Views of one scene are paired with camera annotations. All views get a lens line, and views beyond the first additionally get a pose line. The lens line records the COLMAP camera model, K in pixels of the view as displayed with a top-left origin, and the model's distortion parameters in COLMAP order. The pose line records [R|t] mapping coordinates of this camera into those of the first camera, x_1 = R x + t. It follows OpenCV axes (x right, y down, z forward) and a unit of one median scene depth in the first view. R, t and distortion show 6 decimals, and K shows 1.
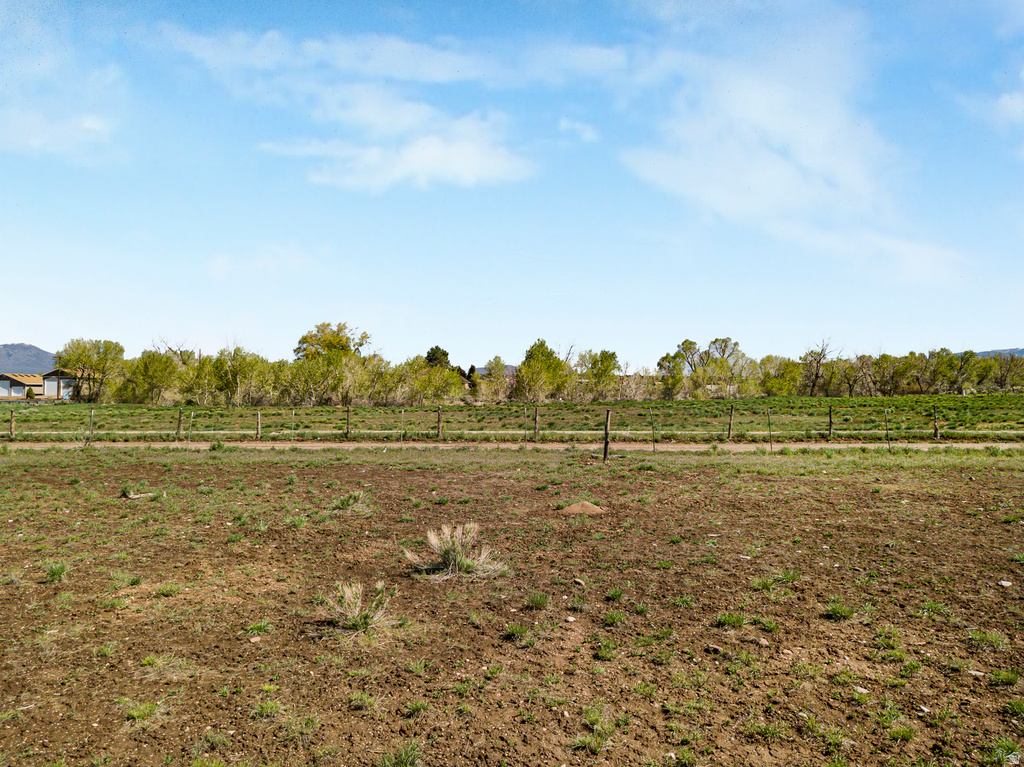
lens RADIAL K [[777.1, 0, 512.3], [0, 777.1, 378.9], [0, 0, 1]] dist [0.049847, -0.033737]
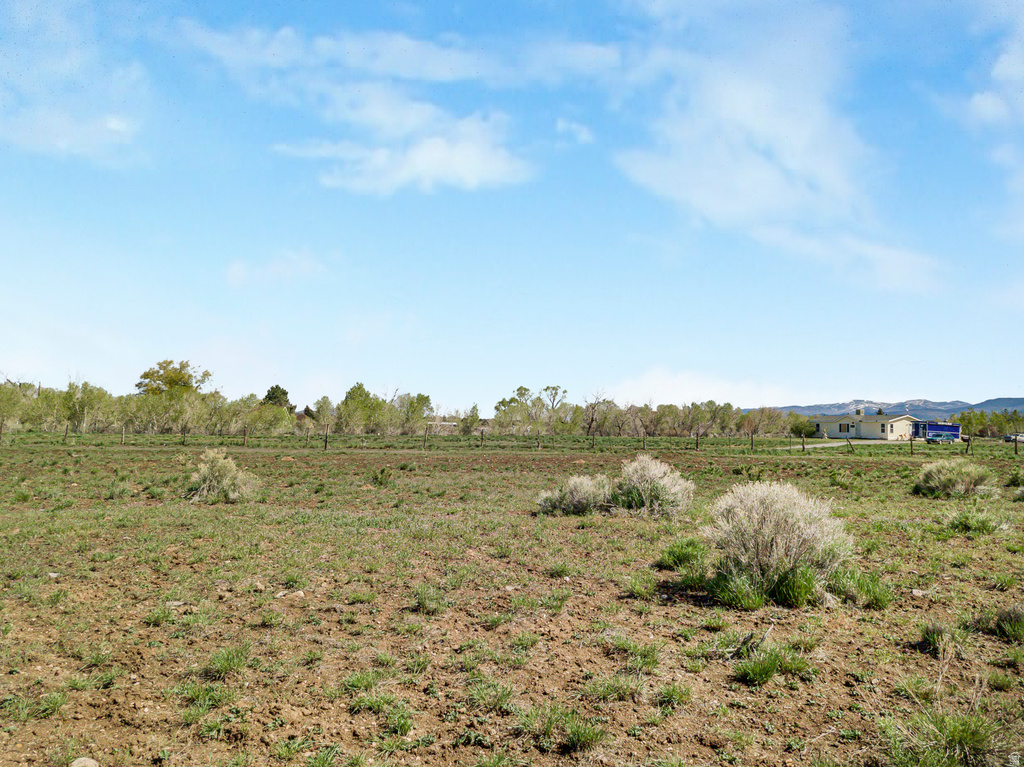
lens RADIAL K [[777.1, 0, 502.0], [0, 777.1, 381.5], [0, 0, 1]] dist [0.049847, -0.033737]
pose [[0.984877, 0.031515, 0.170364, 1.148652], [-0.022667, 0.998304, -0.053630, 0.148166], [-0.171765, 0.048957, 0.983921, -5.301370]]
